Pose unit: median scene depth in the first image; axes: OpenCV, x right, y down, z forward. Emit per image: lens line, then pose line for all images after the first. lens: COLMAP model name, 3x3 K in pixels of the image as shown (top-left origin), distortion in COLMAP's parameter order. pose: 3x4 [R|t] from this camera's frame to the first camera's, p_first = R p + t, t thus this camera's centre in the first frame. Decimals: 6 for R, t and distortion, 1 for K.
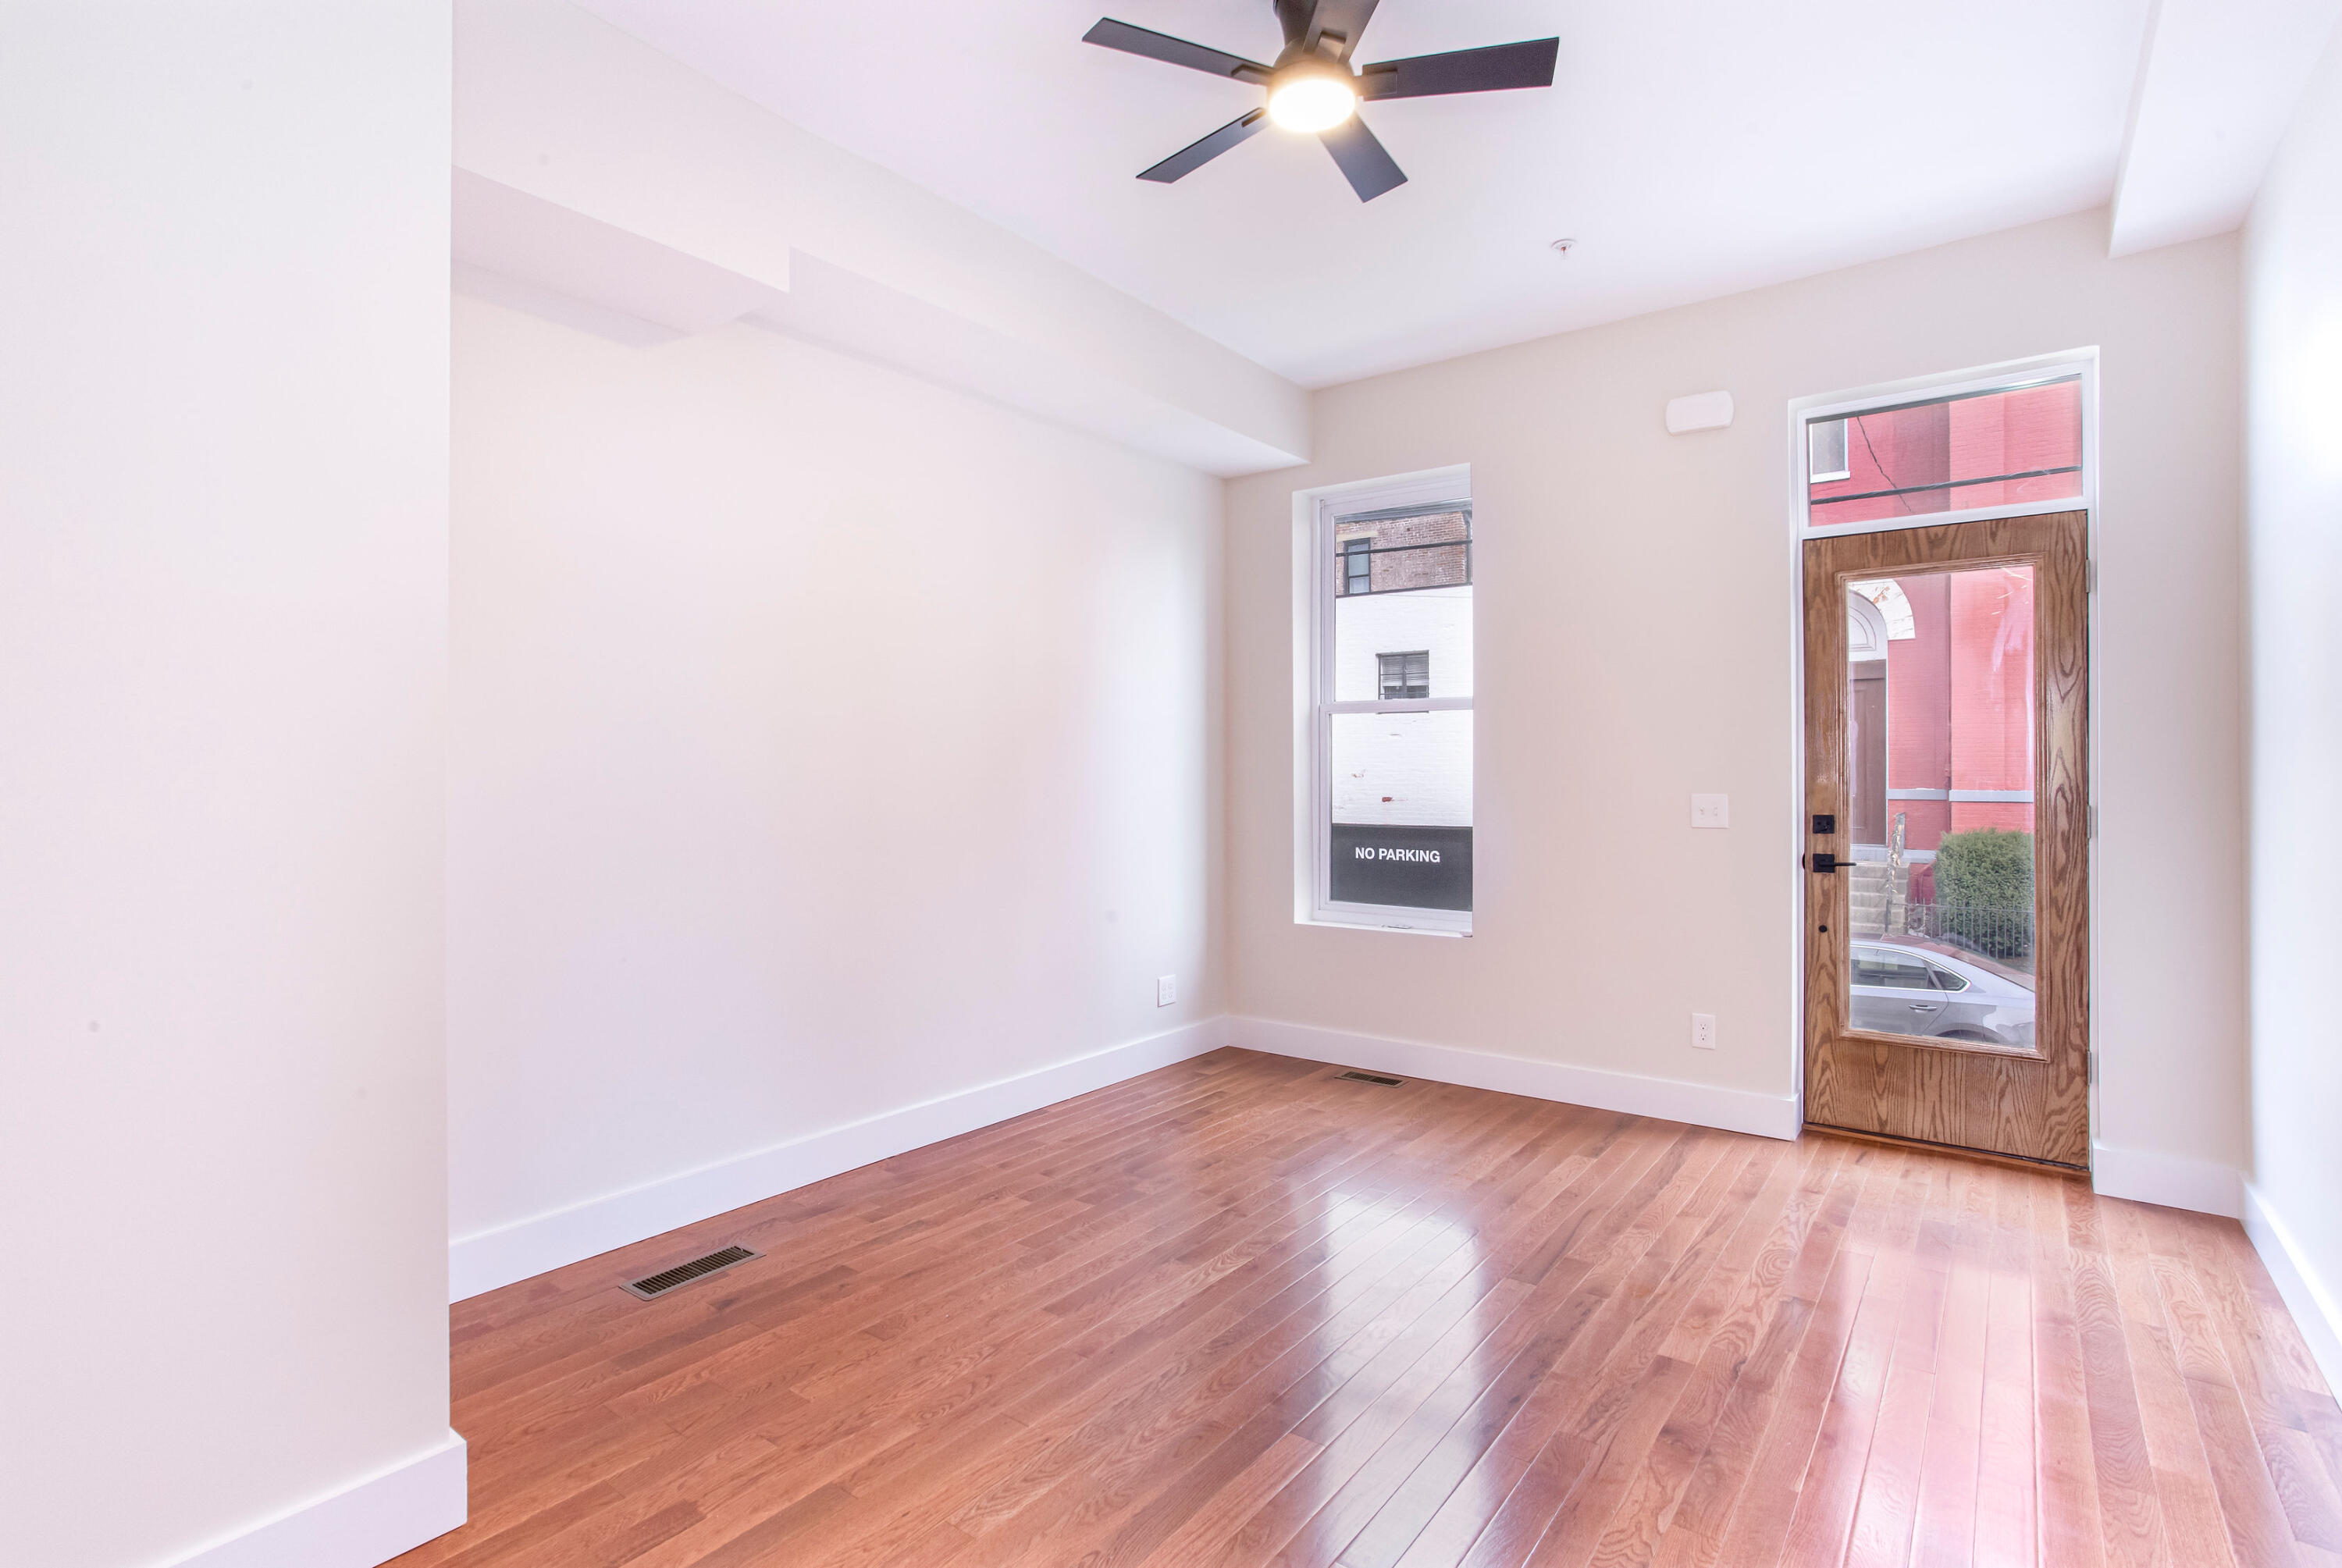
lens RADIAL K [[1121.2, 0, 1166.1], [0, 1121.2, 775.6], [0, 0, 1]] dist [-0.001487, 0.006346]
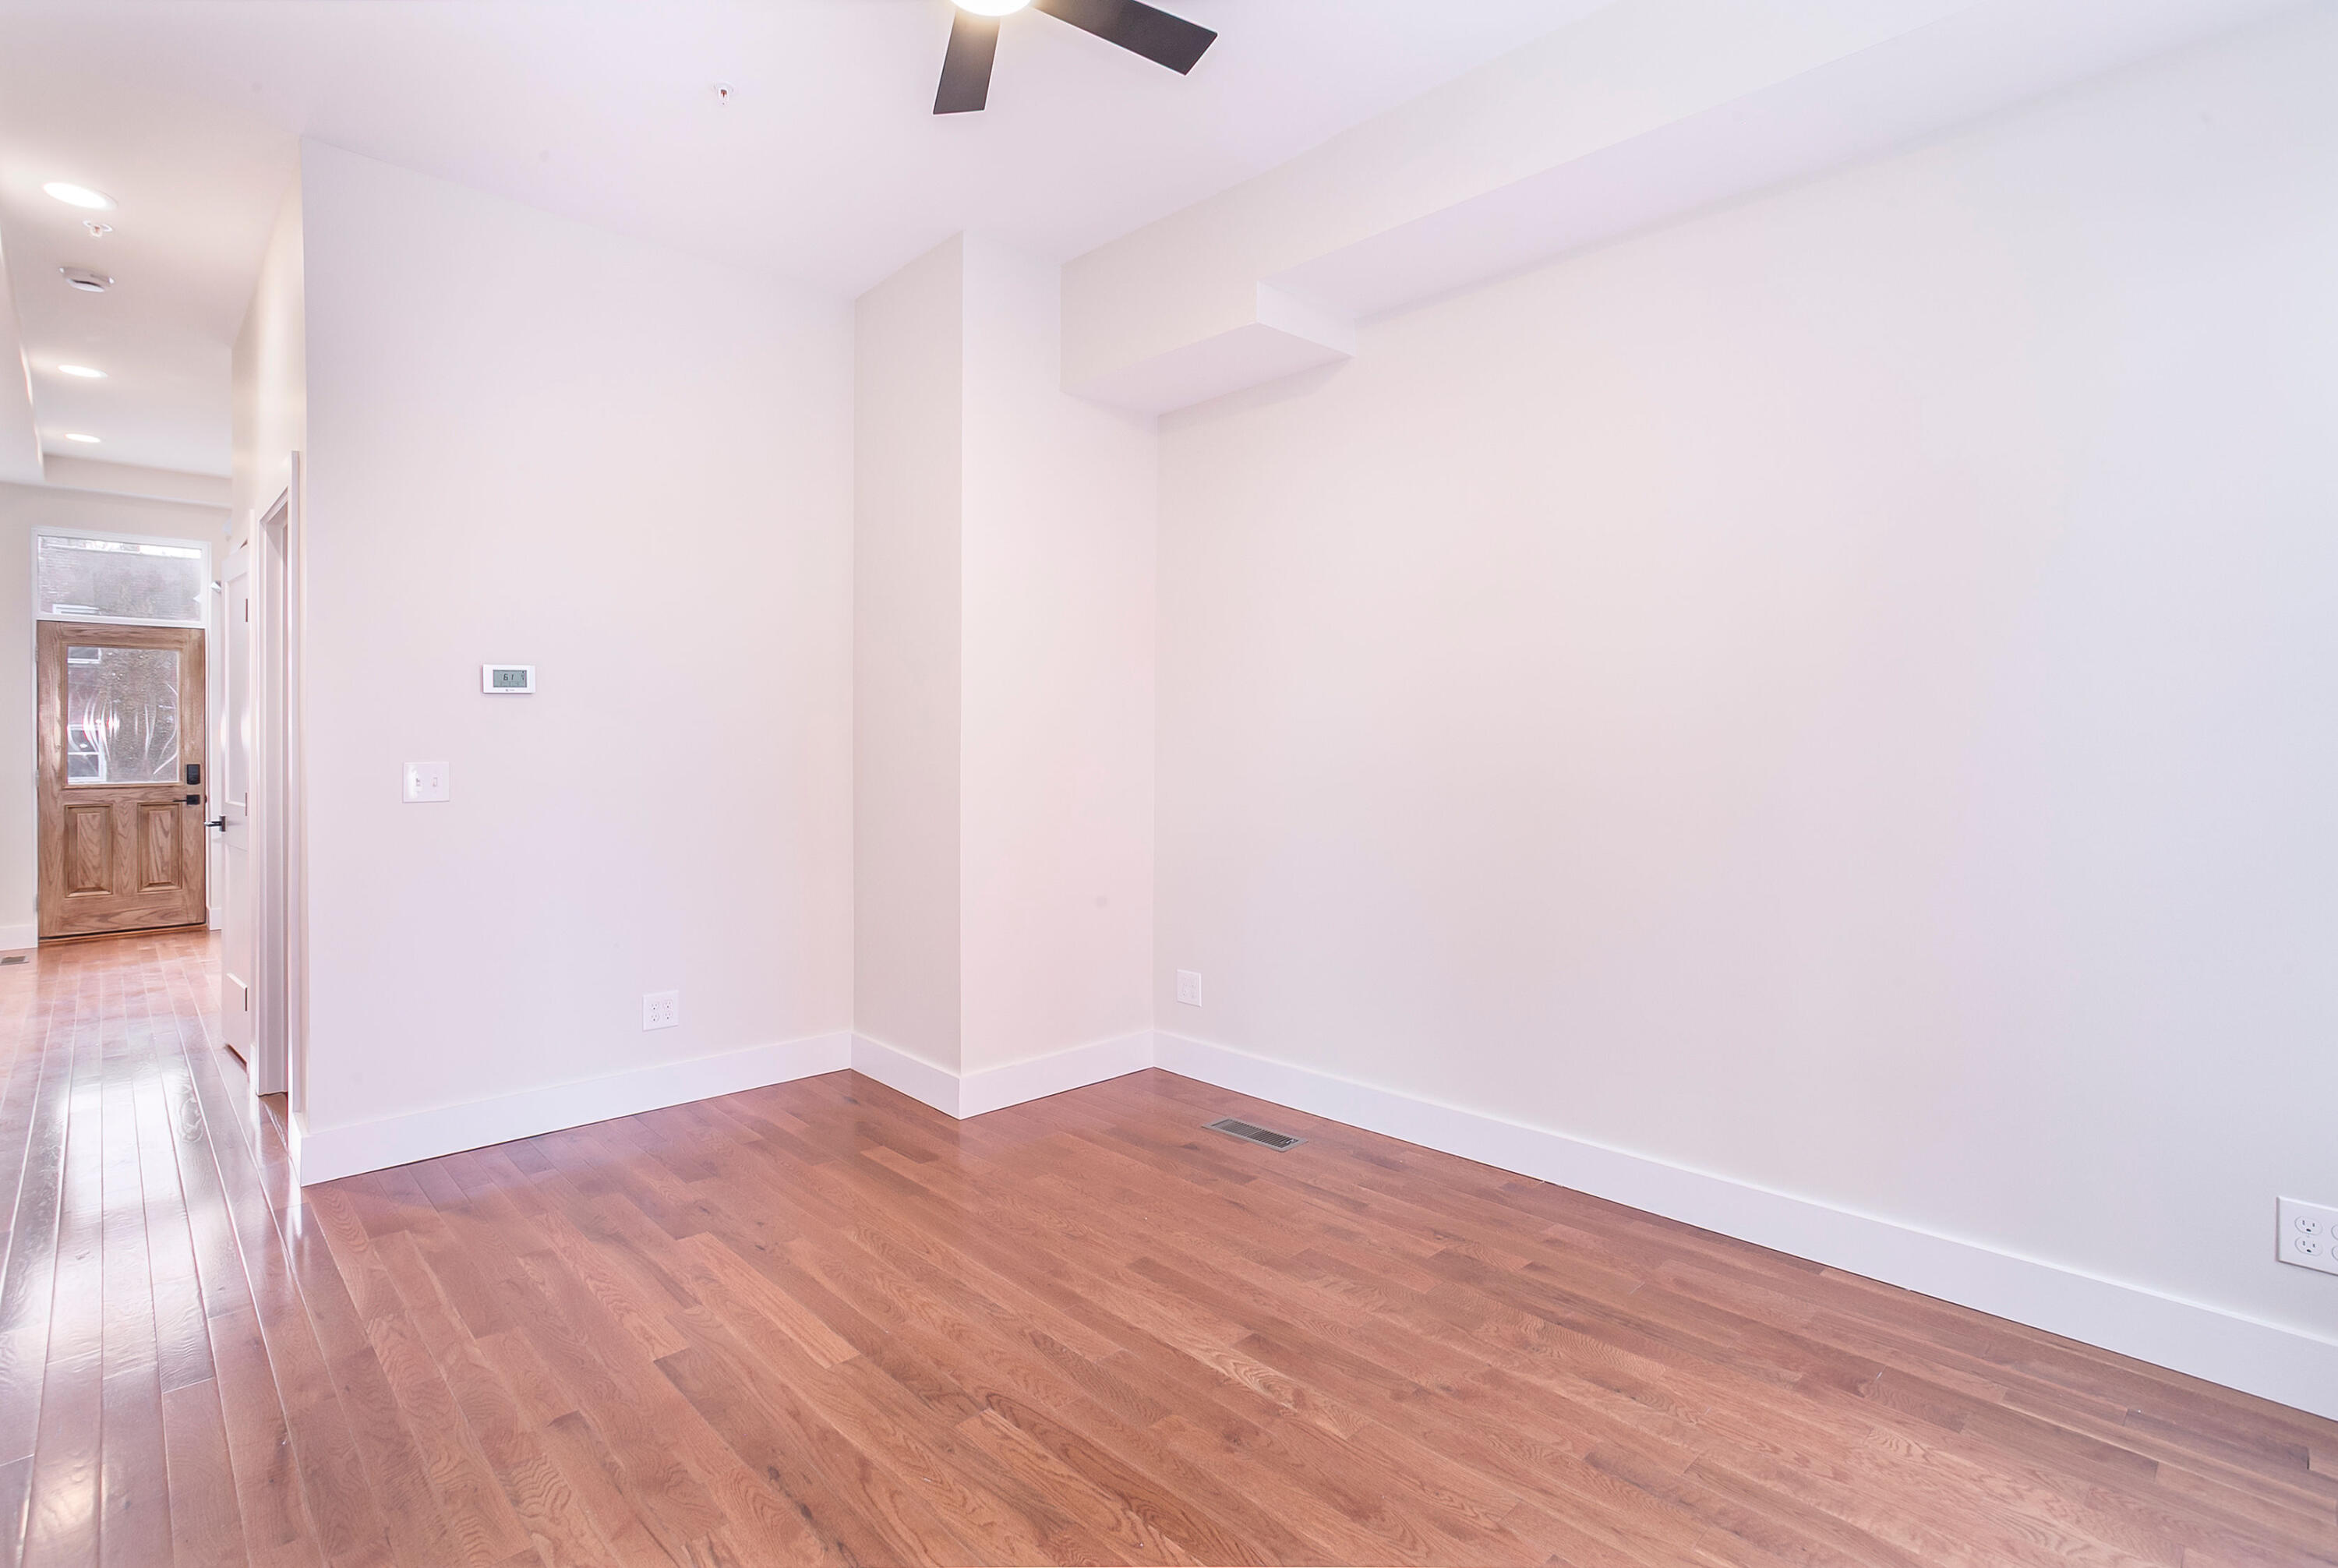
lens RADIAL K [[1119.4, 0, 1164.2], [0, 1119.4, 775.6], [0, 0, 1]] dist [-0.001487, 0.006346]
pose [[-0.161575, 0.018072, -0.986695, 1.349451], [0.013727, 0.999777, 0.016064, 0.019026], [0.986765, -0.010948, -0.161787, 1.773880]]
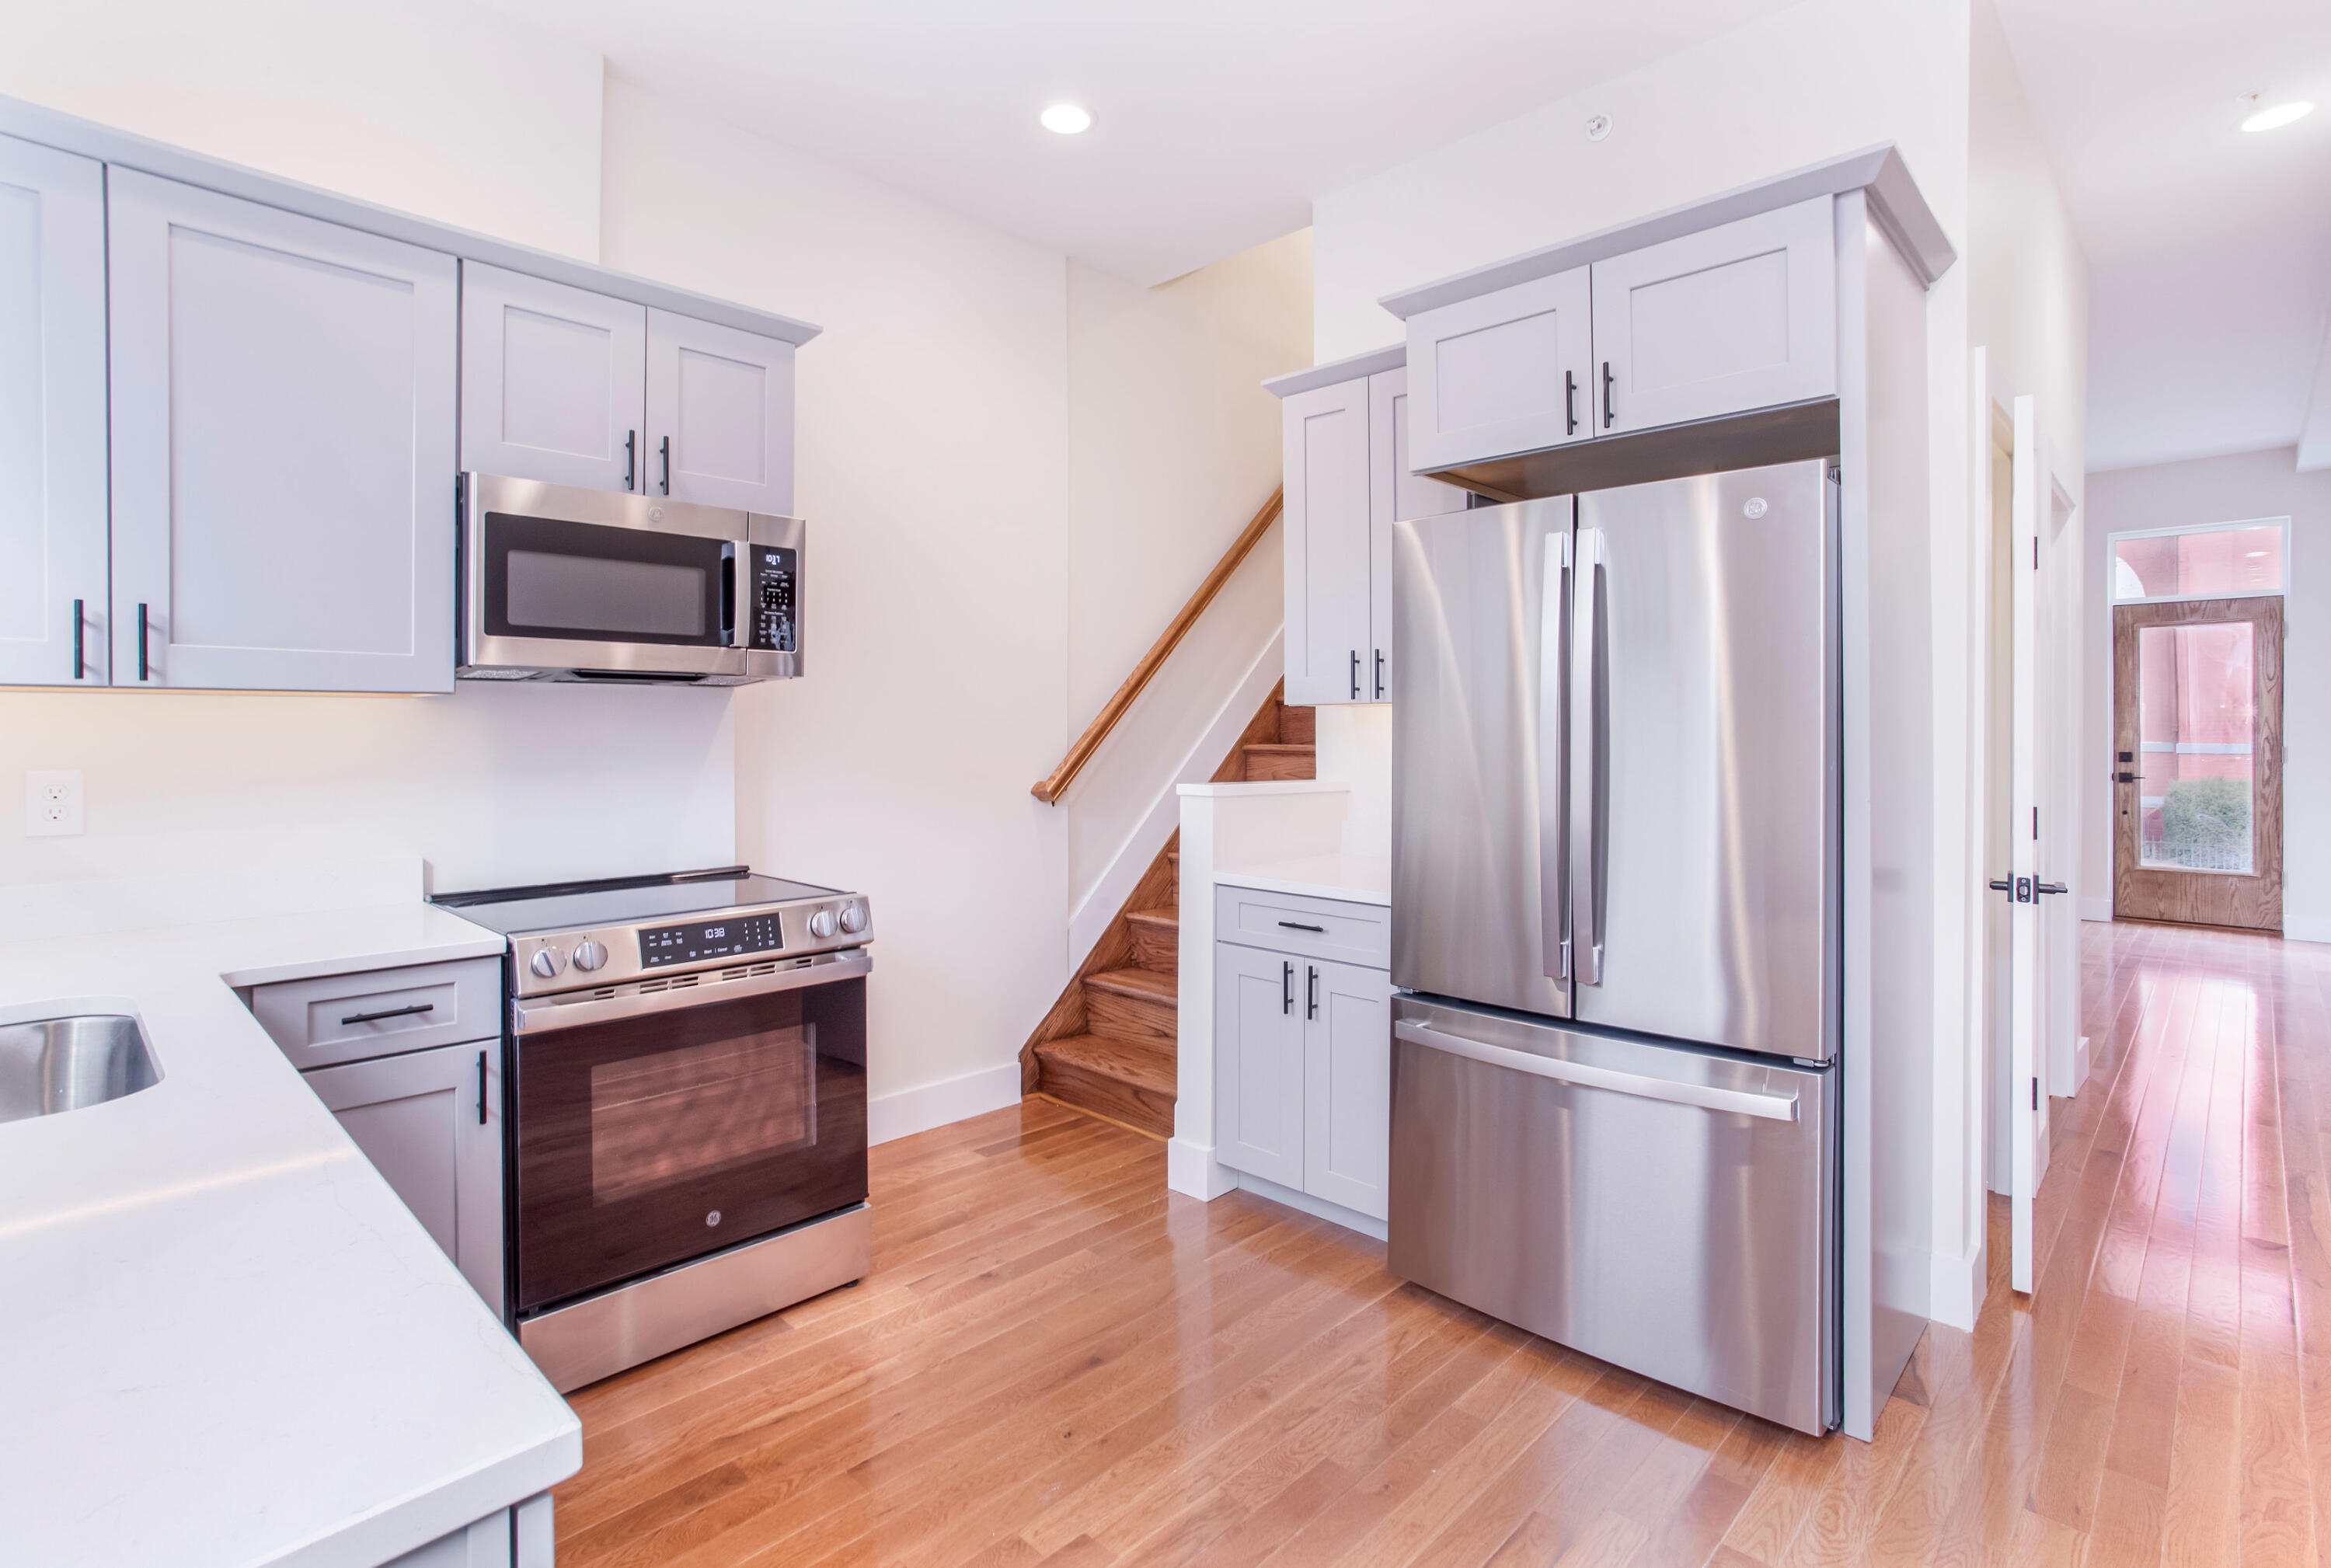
lens RADIAL K [[1105.3, 0, 1193.9], [0, 1105.3, 732.0], [0, 0, 1]] dist [-0.024481, 0.025560]
pose [[0.993651, 0.001322, -0.112501, -0.745382], [-0.000972, 0.999995, 0.003161, -0.002643], [0.112504, -0.003032, 0.993647, -0.991097]]
